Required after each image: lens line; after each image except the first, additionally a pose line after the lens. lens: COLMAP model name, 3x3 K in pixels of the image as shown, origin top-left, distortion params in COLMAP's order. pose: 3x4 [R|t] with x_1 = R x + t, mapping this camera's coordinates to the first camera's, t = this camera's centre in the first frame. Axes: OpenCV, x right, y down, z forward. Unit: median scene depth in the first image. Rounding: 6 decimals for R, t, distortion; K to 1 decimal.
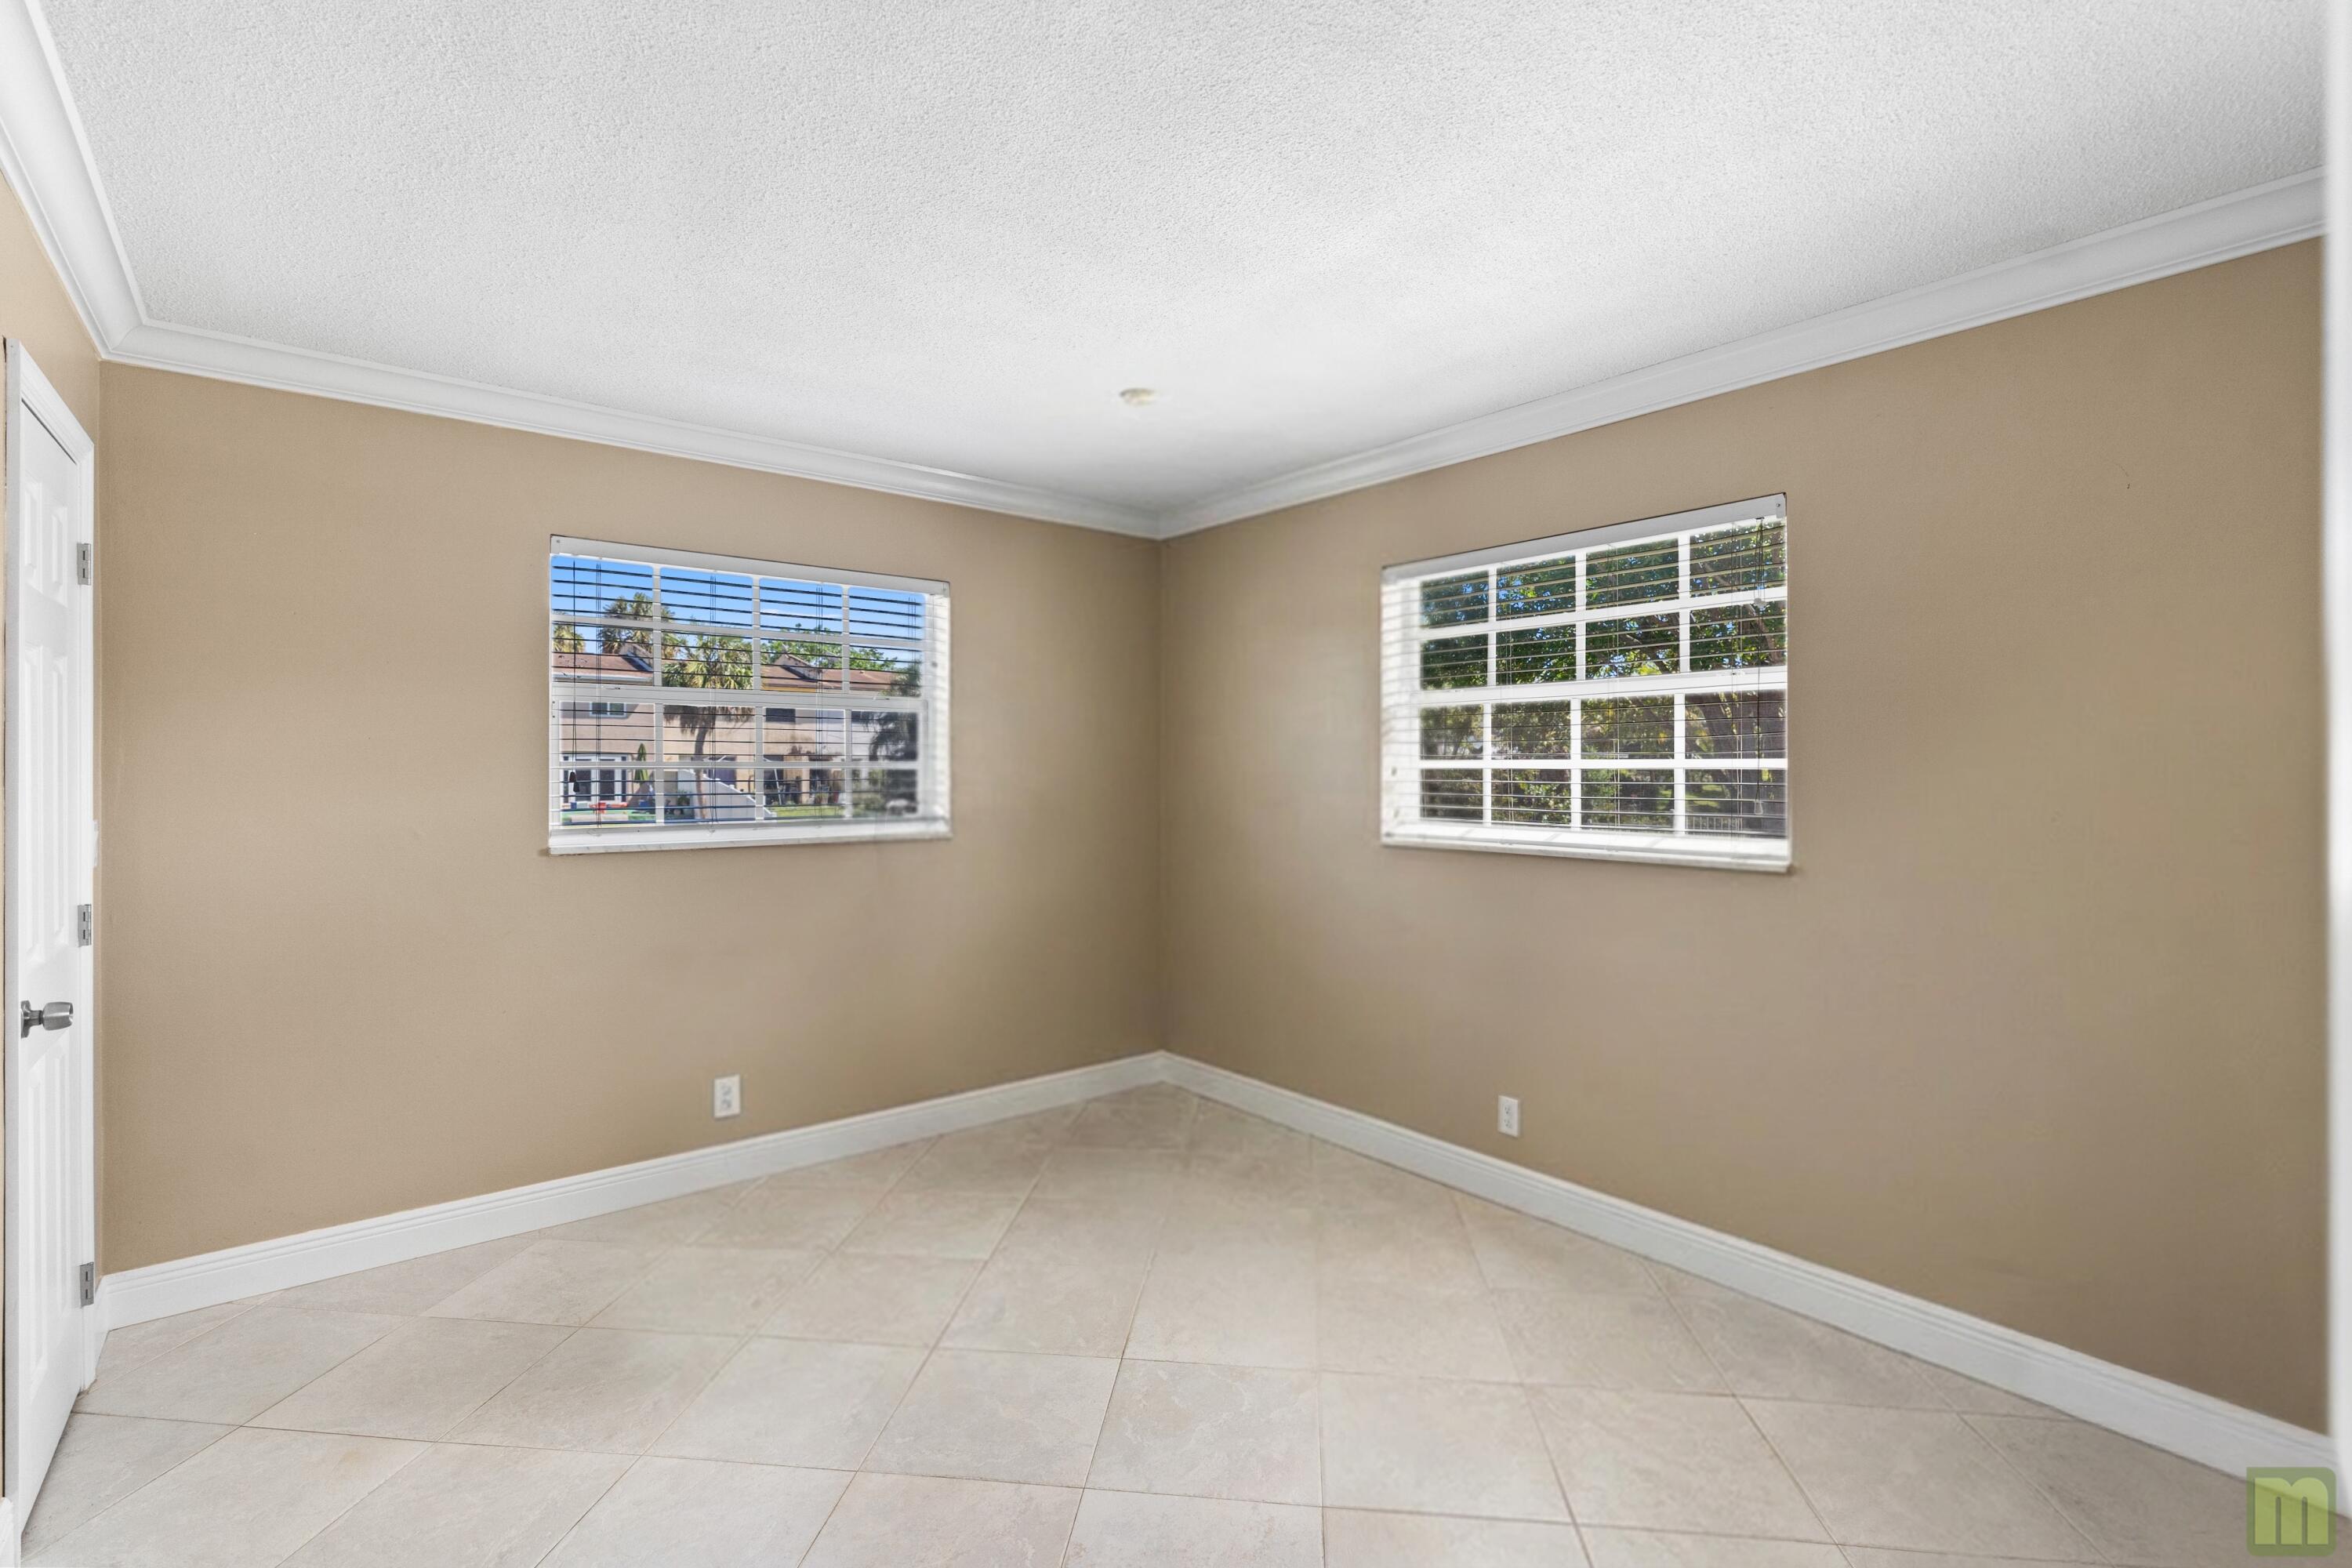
lens RADIAL K [[1073.0, 0, 1180.6], [0, 1073.0, 770.8], [0, 0, 1]] dist [-0.002854, -0.000418]
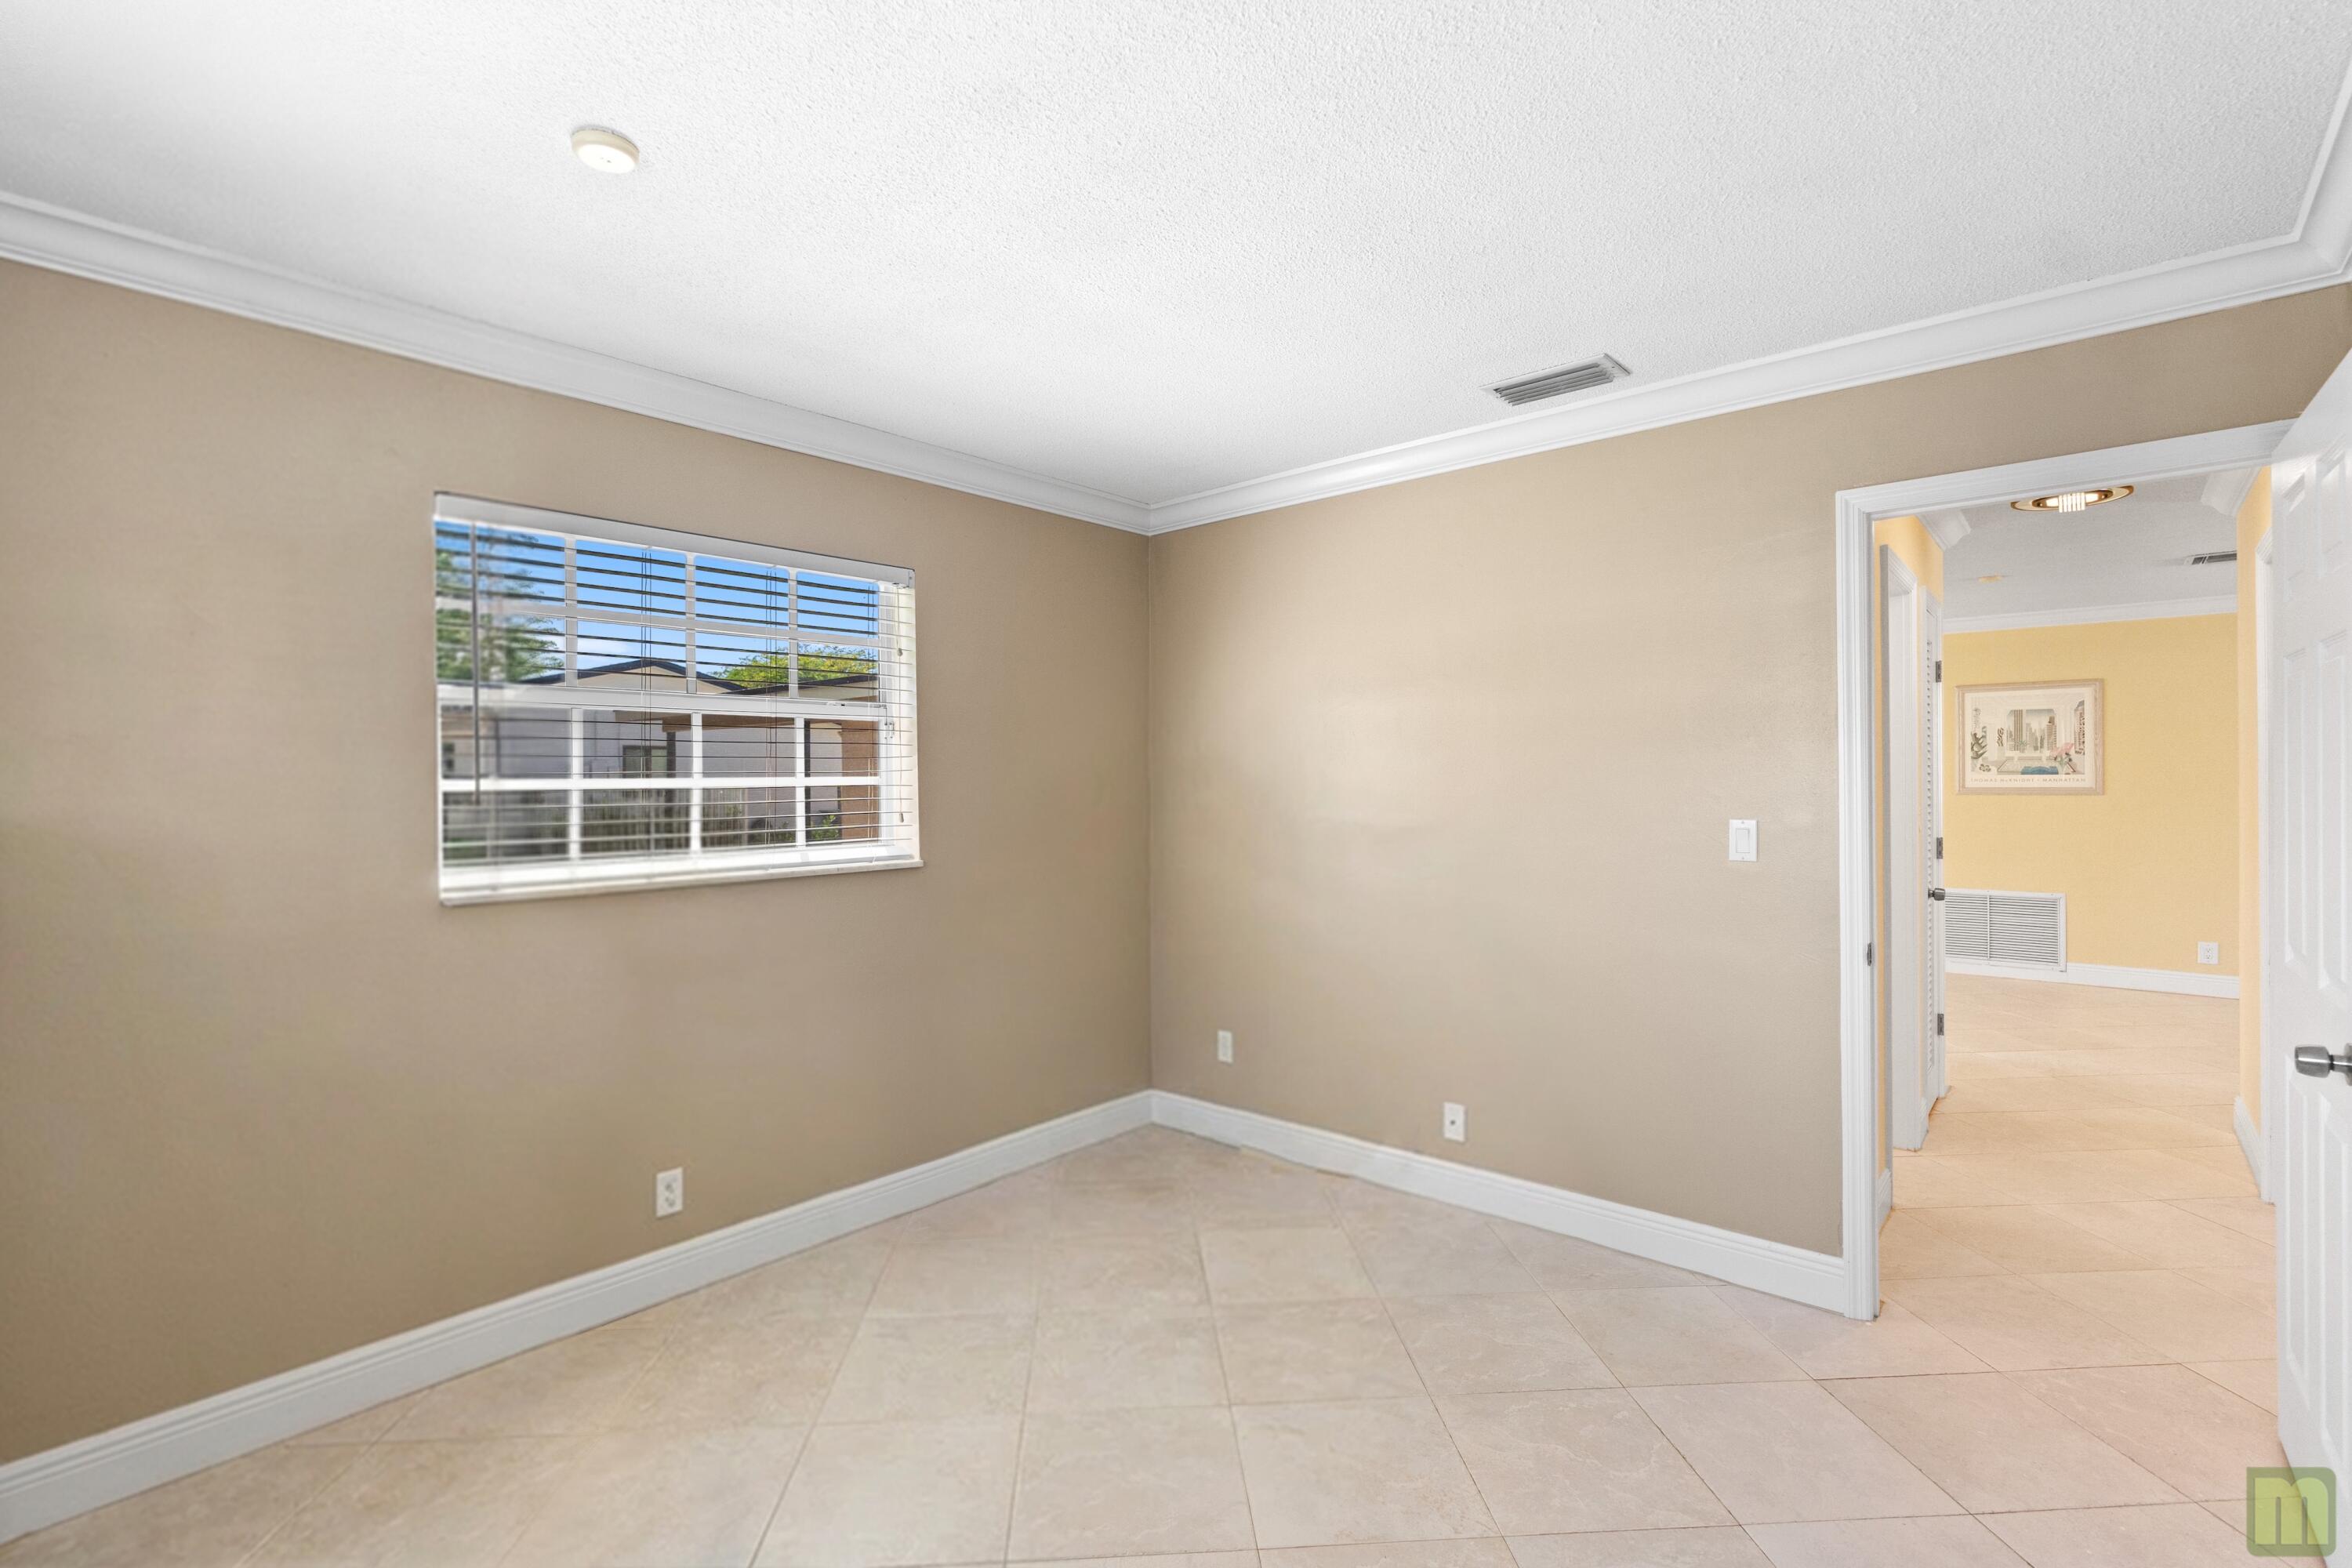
lens RADIAL K [[1073.0, 0, 1181.0], [0, 1073.0, 785.2], [0, 0, 1]] dist [-0.002854, -0.000418]
pose [[-0.133641, 0.000679, 0.991030, -0.597524], [0.014691, 0.999891, 0.001296, 0.000344], [-0.990921, 0.014733, -0.133637, 0.696573]]
